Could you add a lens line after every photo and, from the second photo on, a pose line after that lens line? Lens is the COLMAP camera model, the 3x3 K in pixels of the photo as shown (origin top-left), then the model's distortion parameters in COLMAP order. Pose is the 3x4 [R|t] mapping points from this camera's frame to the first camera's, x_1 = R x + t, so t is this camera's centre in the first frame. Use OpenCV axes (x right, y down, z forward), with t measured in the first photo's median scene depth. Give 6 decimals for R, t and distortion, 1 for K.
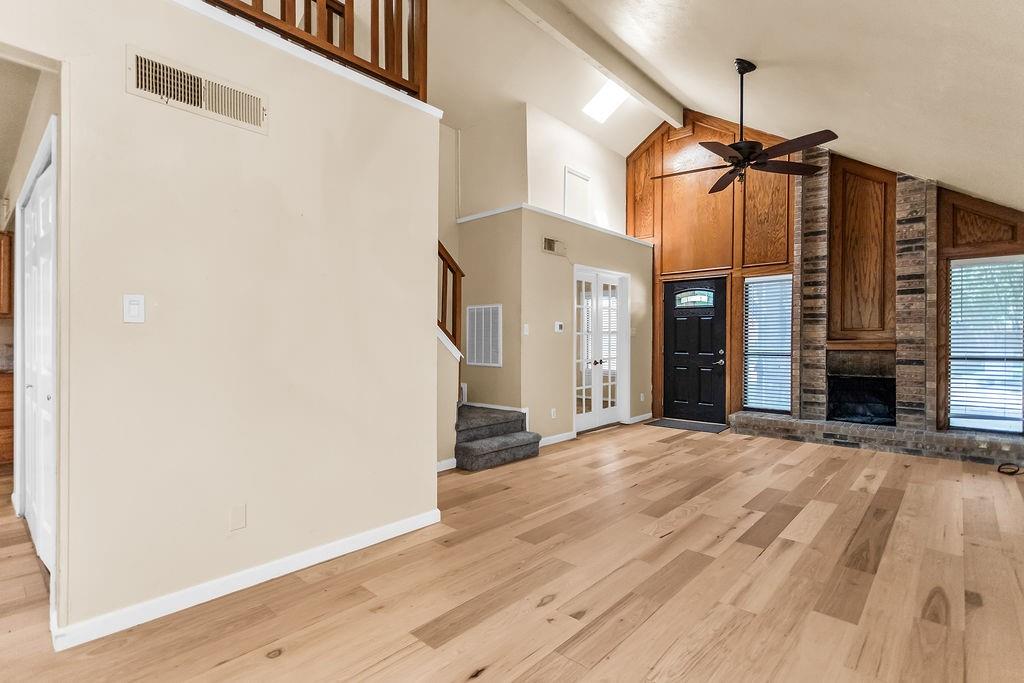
lens RADIAL K [[493.9, 0, 511.2], [0, 493.9, 346.2], [0, 0, 1]] dist [0.005075, 0.000442]
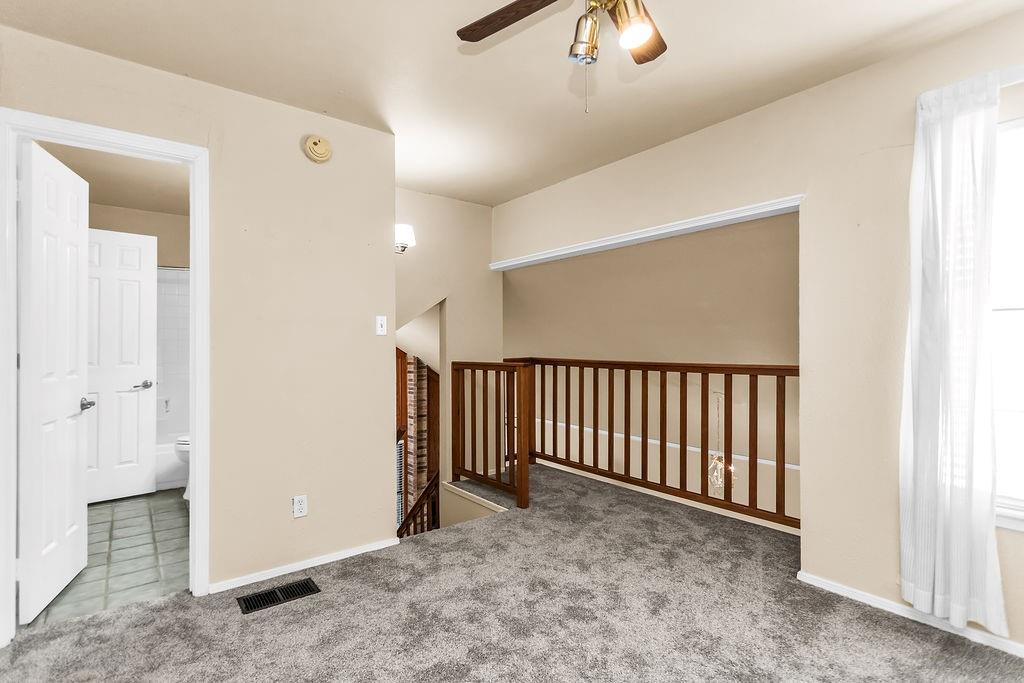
lens RADIAL K [[493.9, 0, 515.6], [0, 493.9, 342.7], [0, 0, 1]] dist [0.005075, 0.000442]
pose [[0.188515, -0.005866, 0.982053, -0.974178], [0.013501, 0.999903, 0.003382, -0.514903], [-0.981977, 0.012621, 0.188576, 0.448478]]
